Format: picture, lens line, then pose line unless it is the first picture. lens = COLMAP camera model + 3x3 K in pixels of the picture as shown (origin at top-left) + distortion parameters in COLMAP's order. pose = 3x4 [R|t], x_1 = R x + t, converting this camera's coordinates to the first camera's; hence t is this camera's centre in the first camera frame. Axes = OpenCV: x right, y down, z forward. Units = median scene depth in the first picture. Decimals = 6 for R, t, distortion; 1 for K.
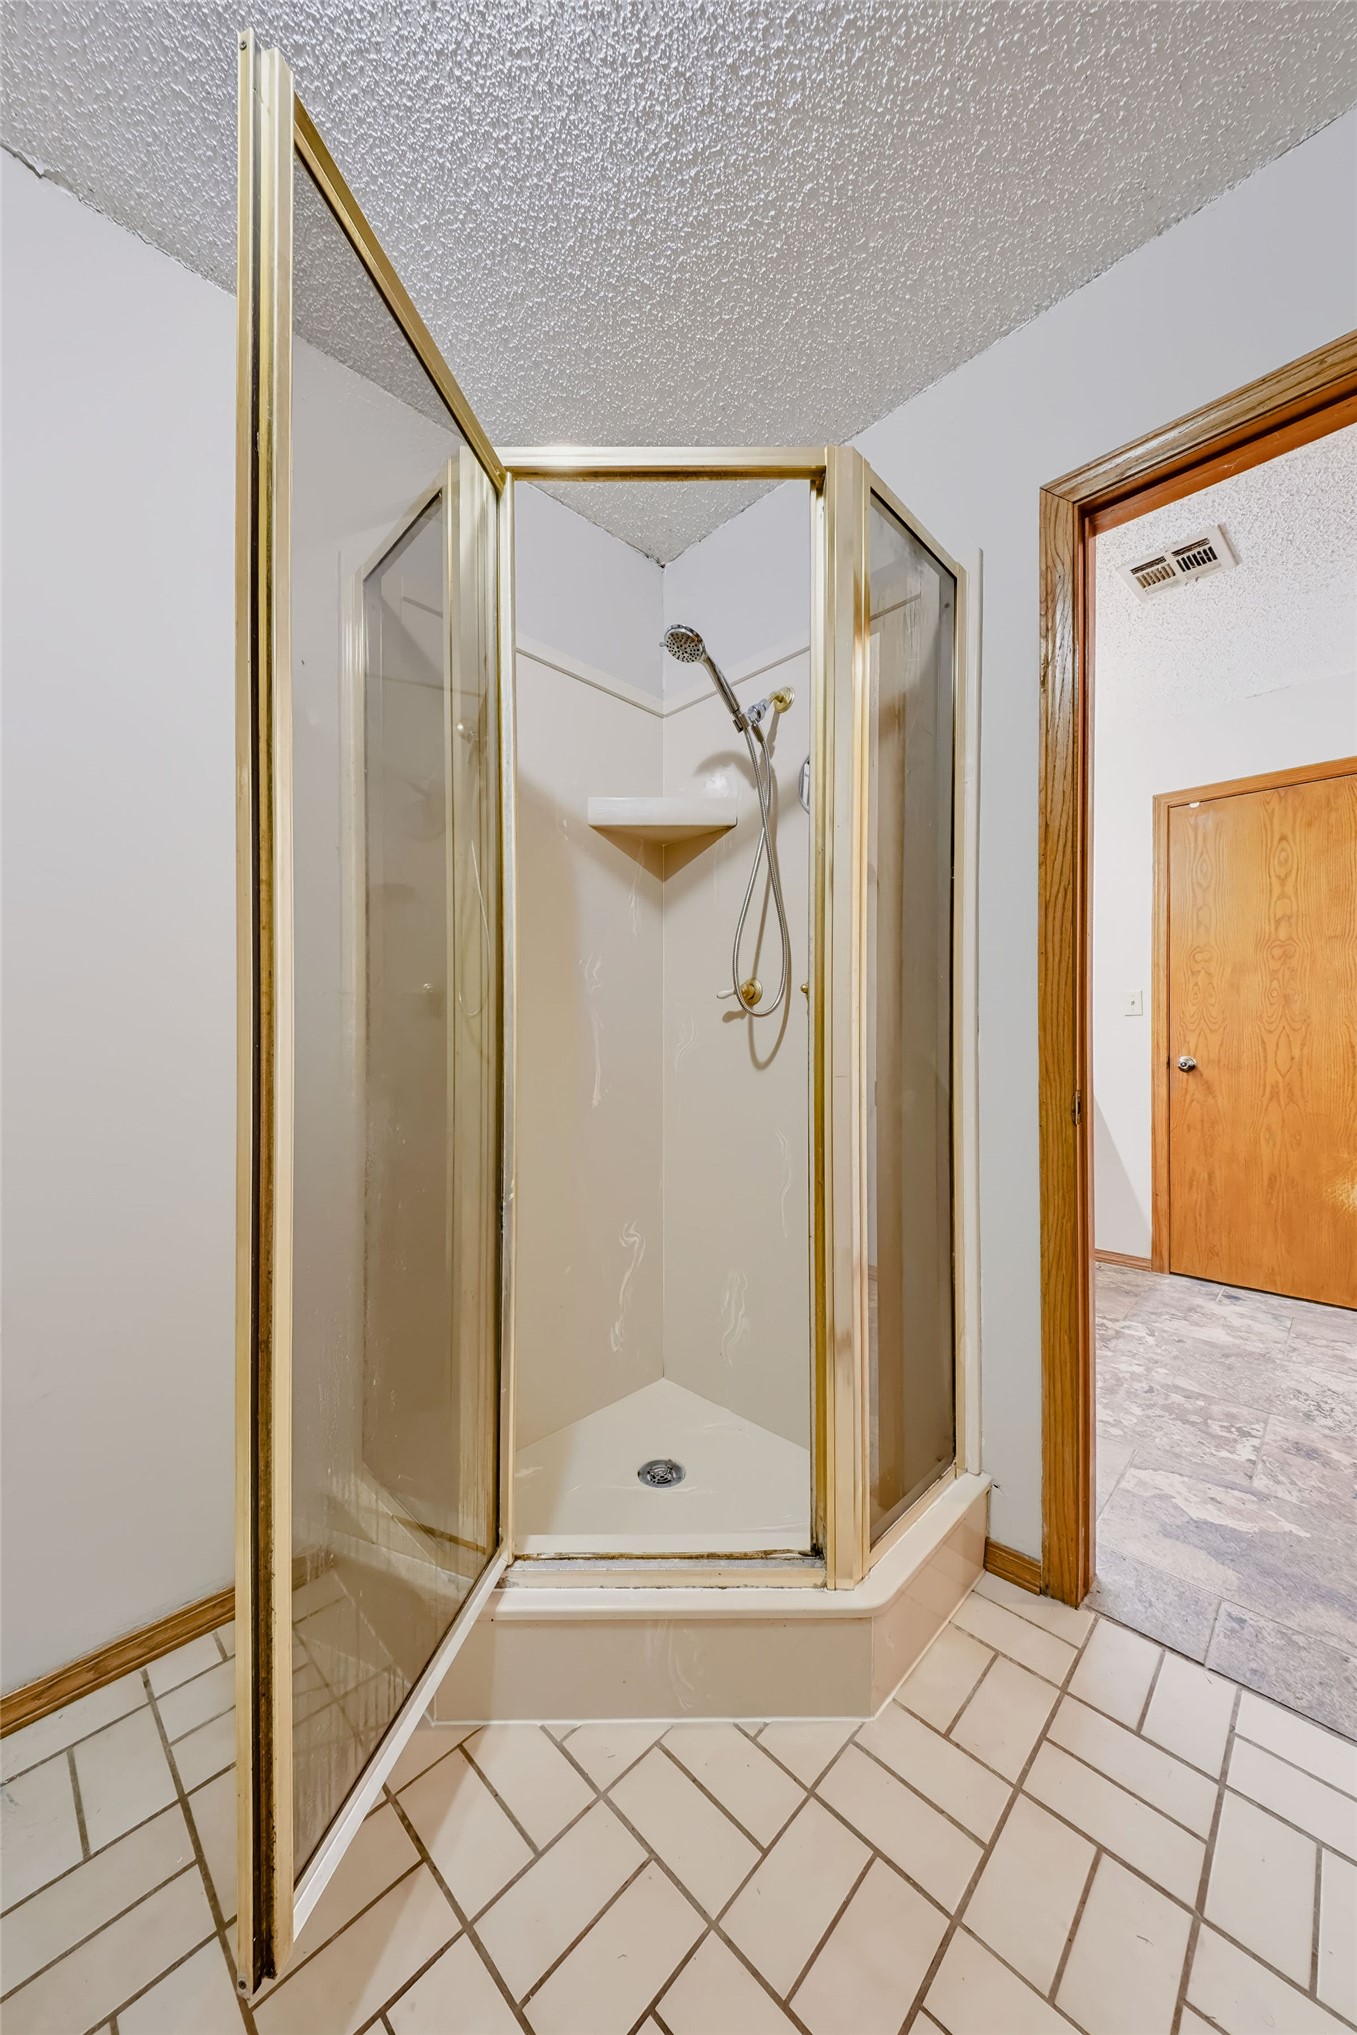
lens RADIAL K [[708.5, 0, 620.0], [0, 708.5, 1029.7], [0, 0, 1]] dist [-0.008084, -0.000091]
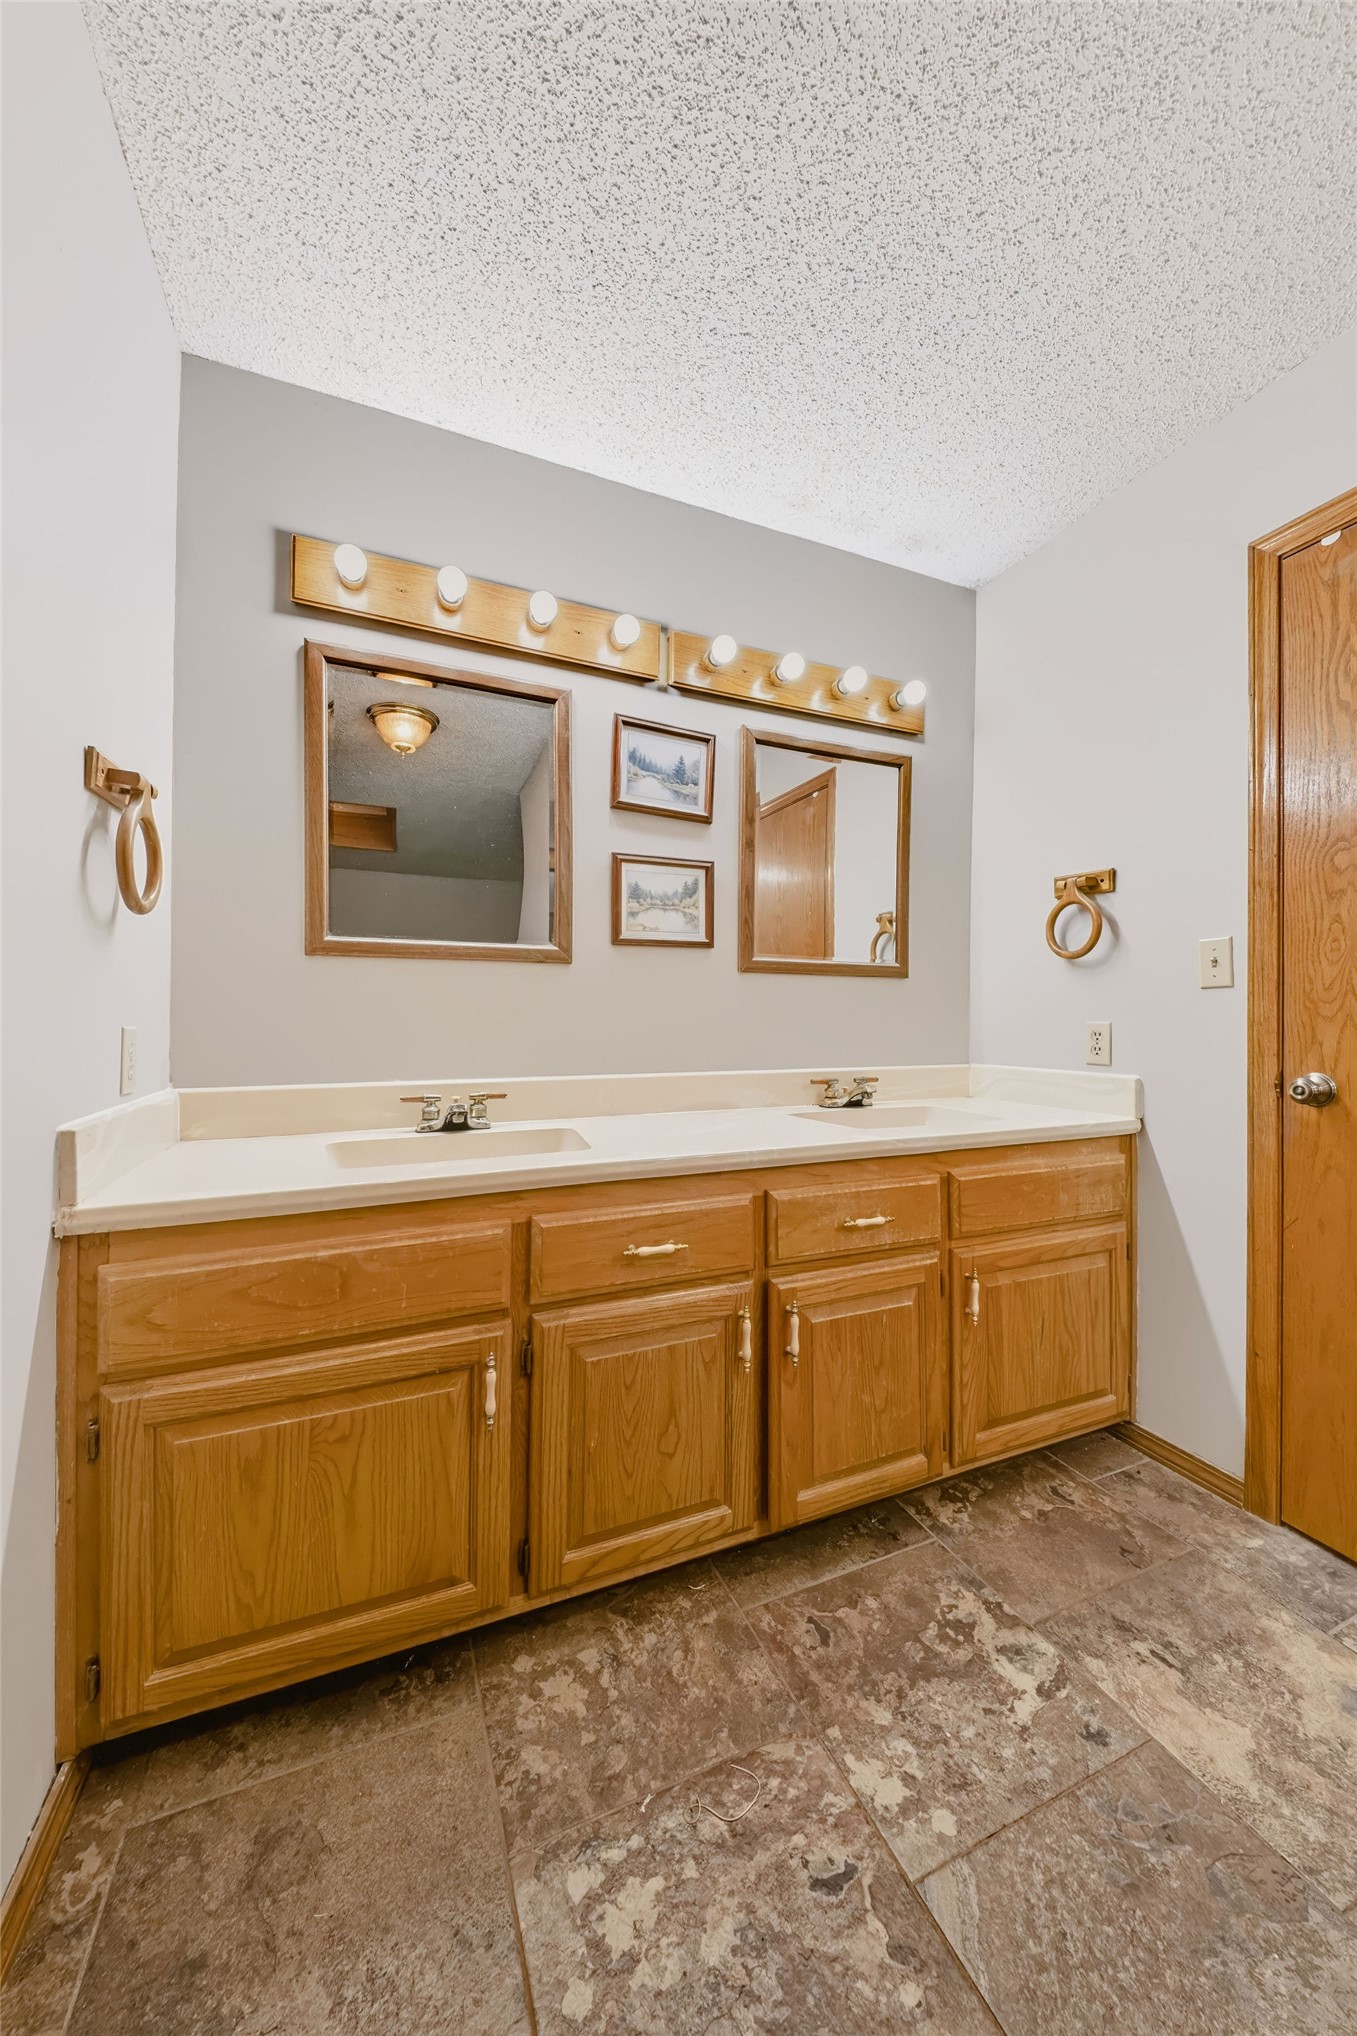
lens RADIAL K [[708.8, 0, 667.5], [0, 708.8, 1009.1], [0, 0, 1]] dist [-0.008084, -0.000091]
pose [[0.932596, 0.001743, -0.360918, 0.691548], [-0.004969, 0.999956, -0.008010, 0.001290], [0.360888, 0.009264, 0.932563, 0.491318]]
